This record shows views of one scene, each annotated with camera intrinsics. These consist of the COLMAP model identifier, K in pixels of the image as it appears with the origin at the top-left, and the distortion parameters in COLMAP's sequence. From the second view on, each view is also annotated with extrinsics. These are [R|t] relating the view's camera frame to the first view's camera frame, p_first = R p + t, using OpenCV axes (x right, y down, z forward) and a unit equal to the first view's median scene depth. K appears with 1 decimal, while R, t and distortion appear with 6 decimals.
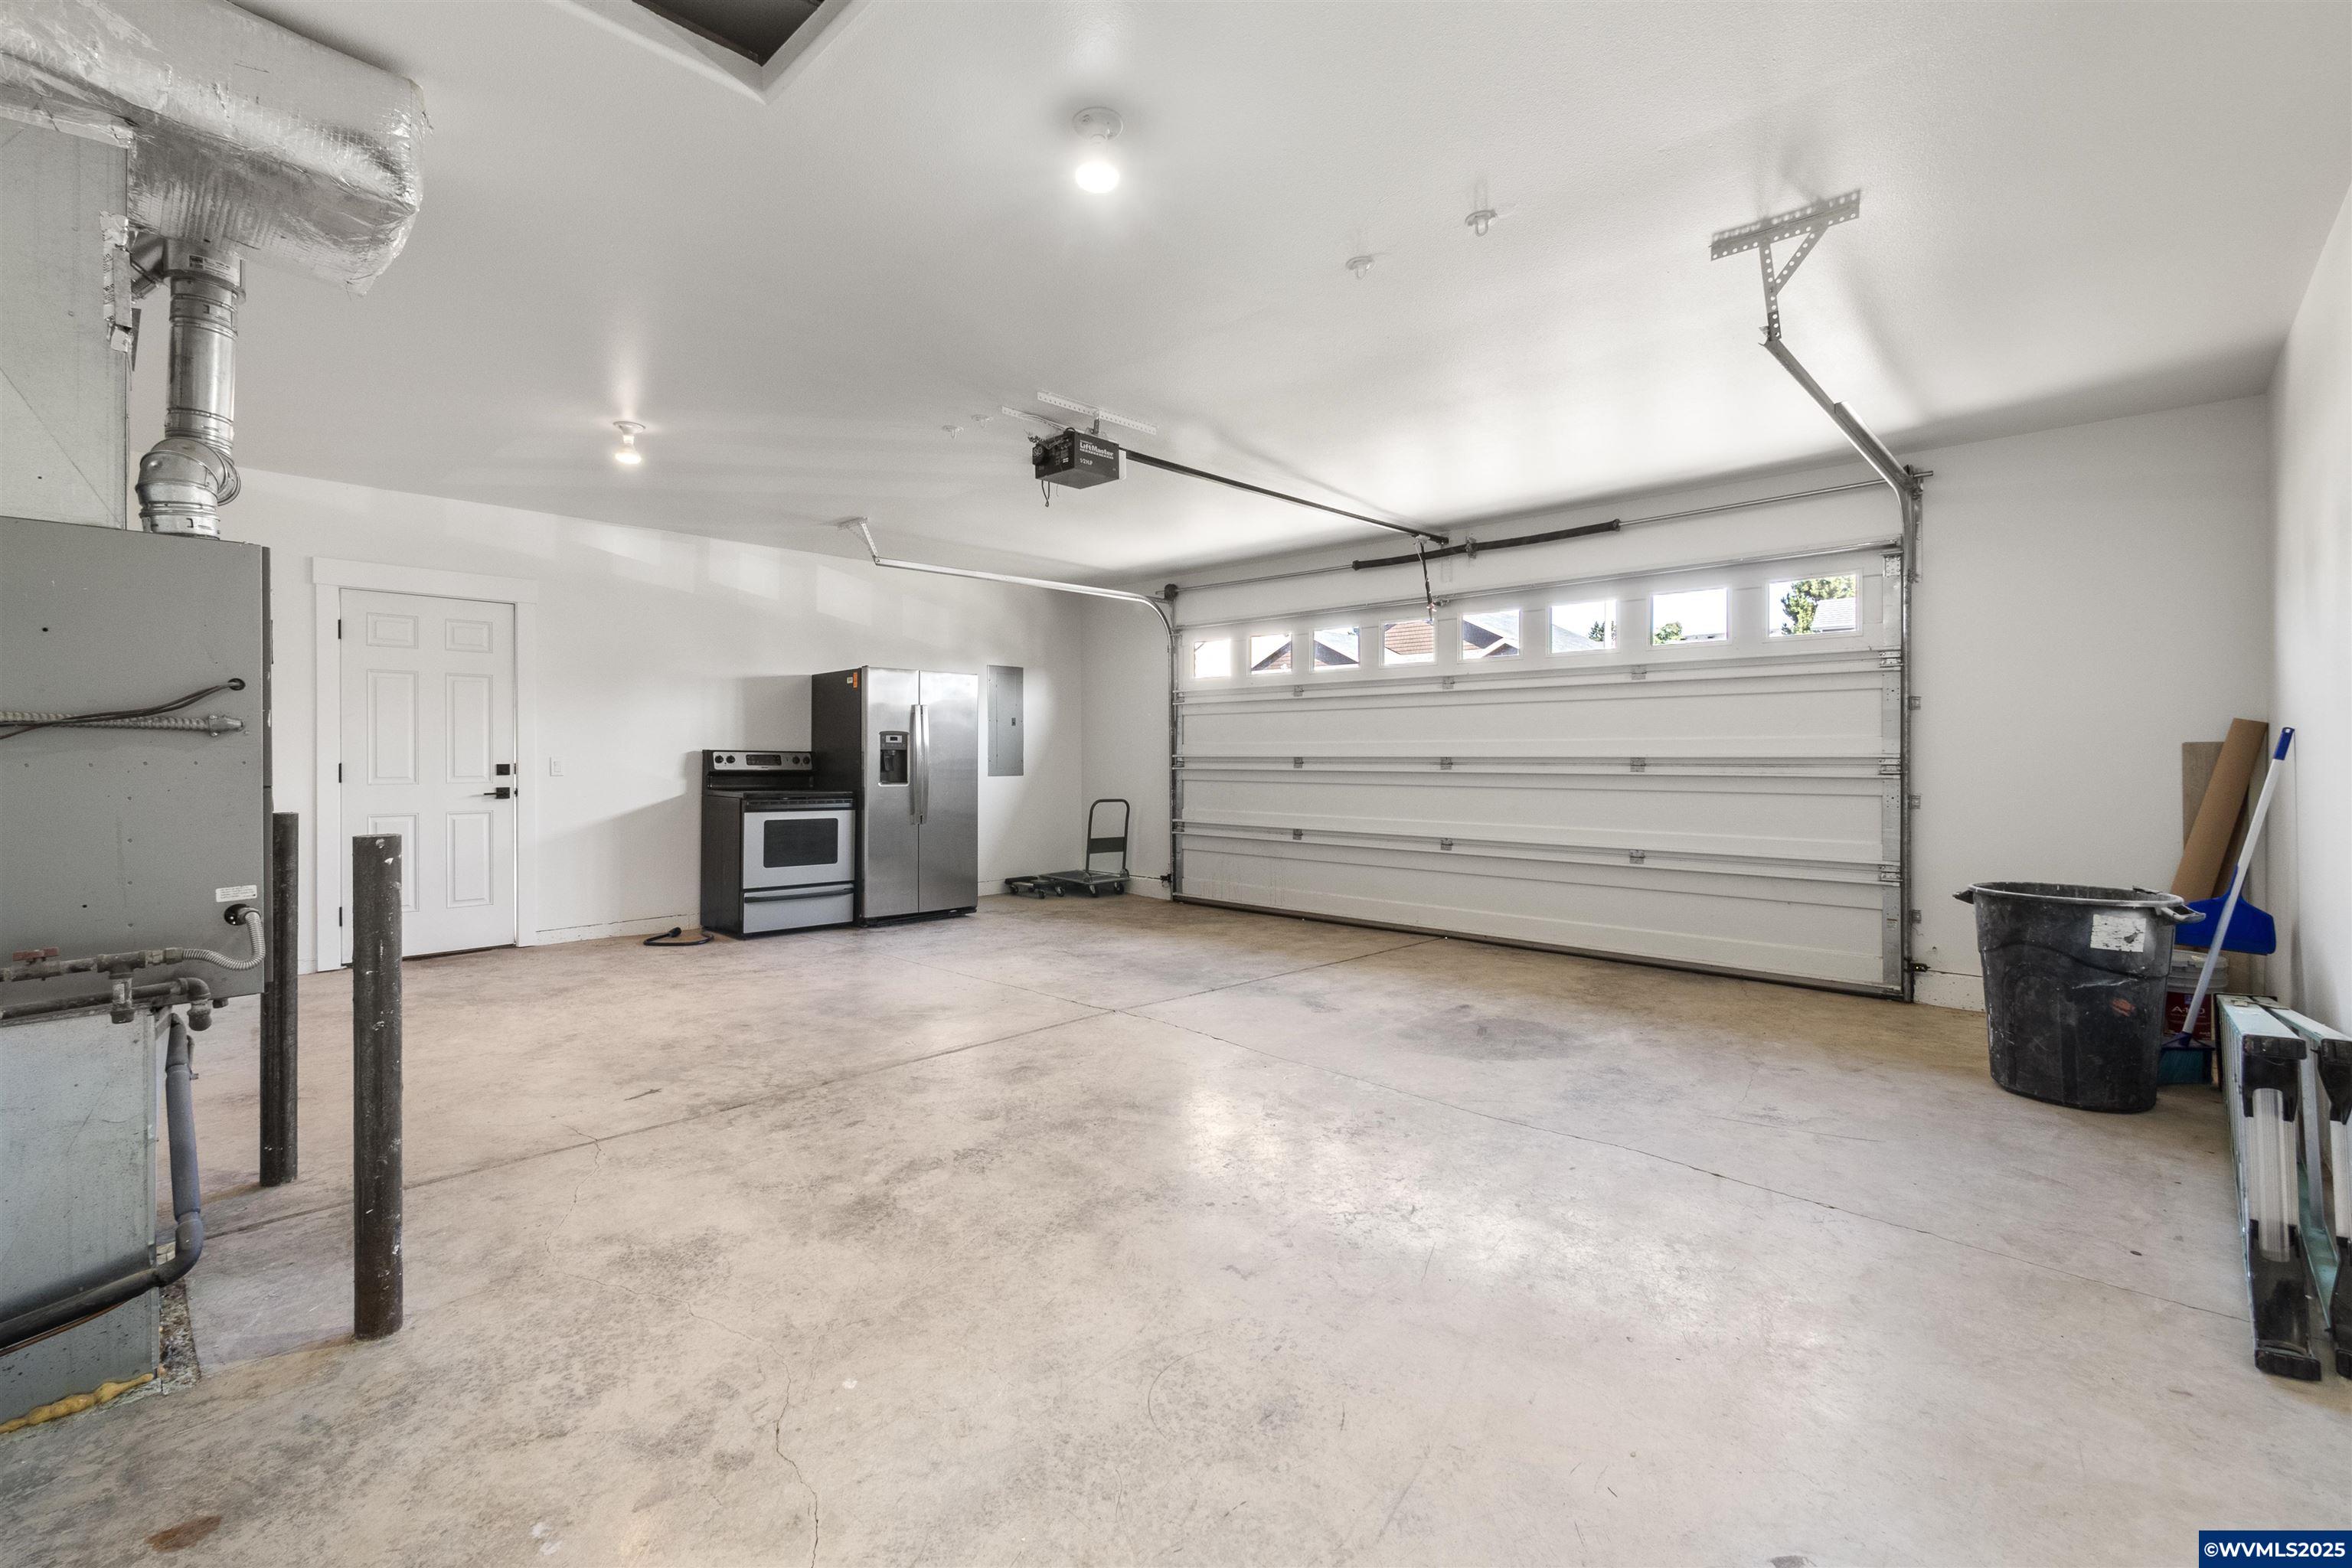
lens RADIAL K [[1007.5, 0, 1158.4], [0, 1007.5, 766.4], [0, 0, 1]] dist [-0.006452, -0.000443]
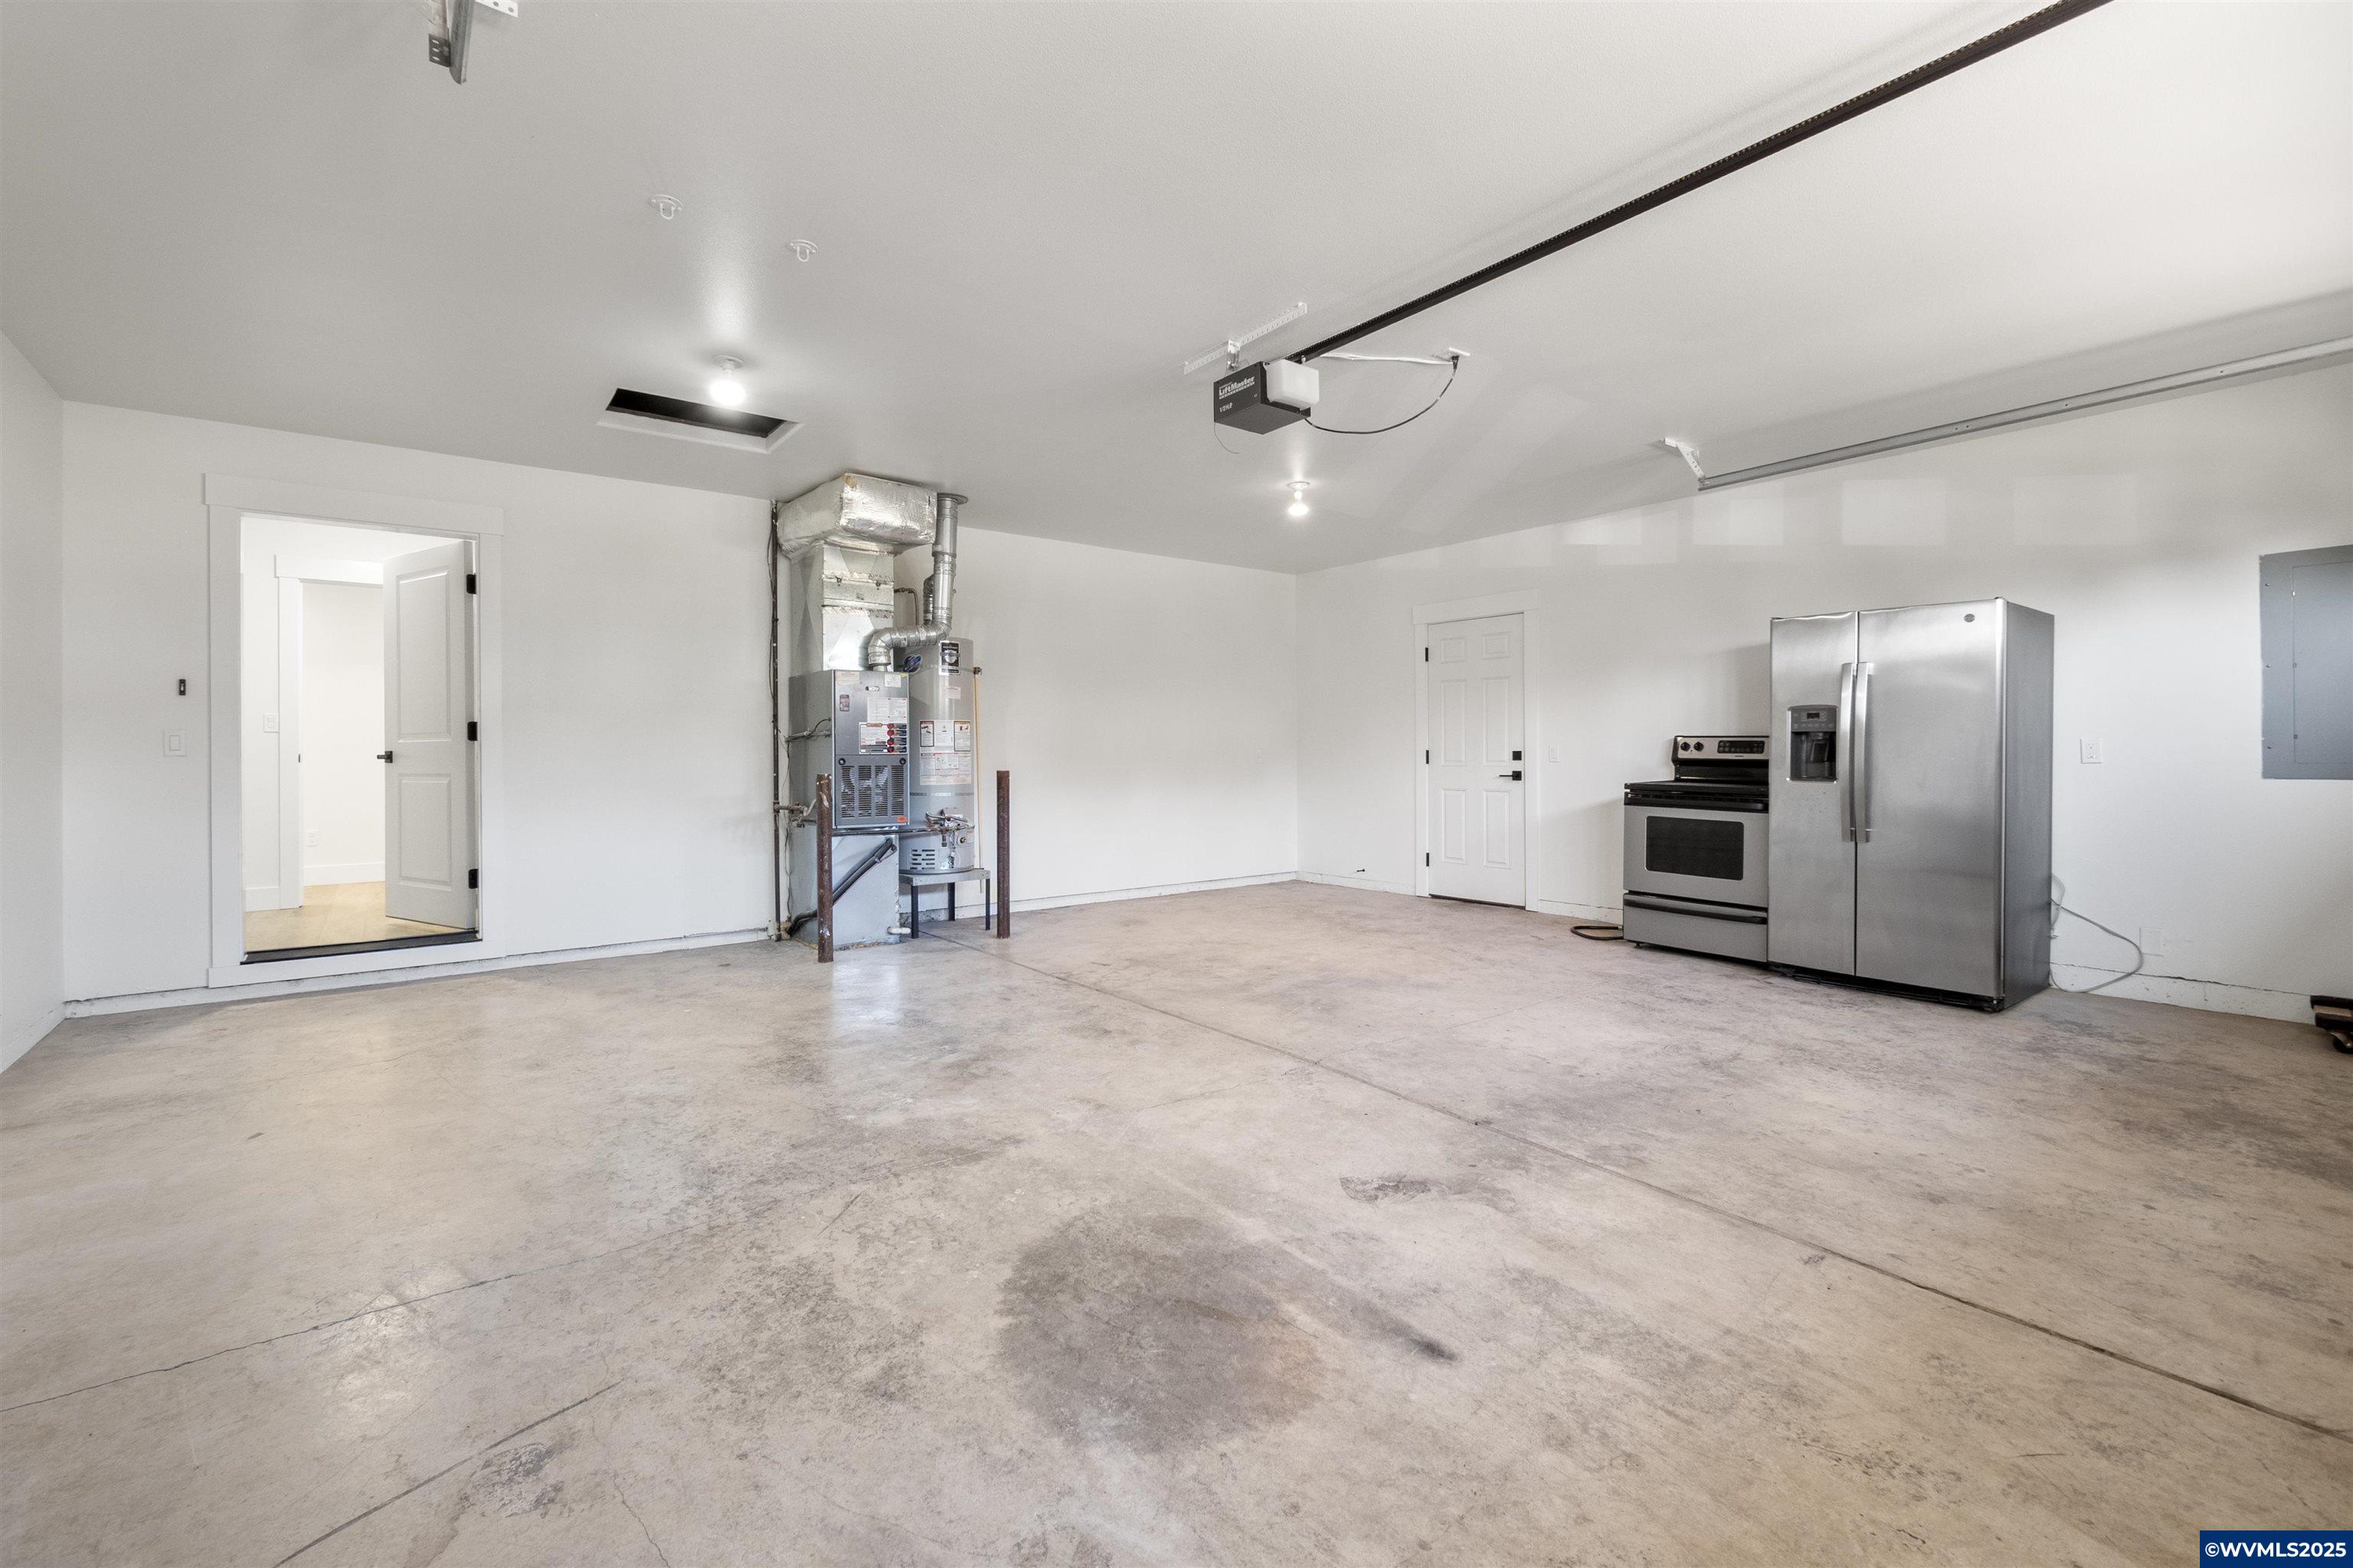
lens RADIAL K [[1007.9, 0, 1159.4], [0, 1007.9, 765.7], [0, 0, 1]] dist [-0.006452, -0.000443]
pose [[-0.146365, 0.017629, -0.989074, 0.578581], [-0.008787, 0.999779, 0.019120, -0.003737], [0.989192, 0.011489, -0.146178, 0.762472]]
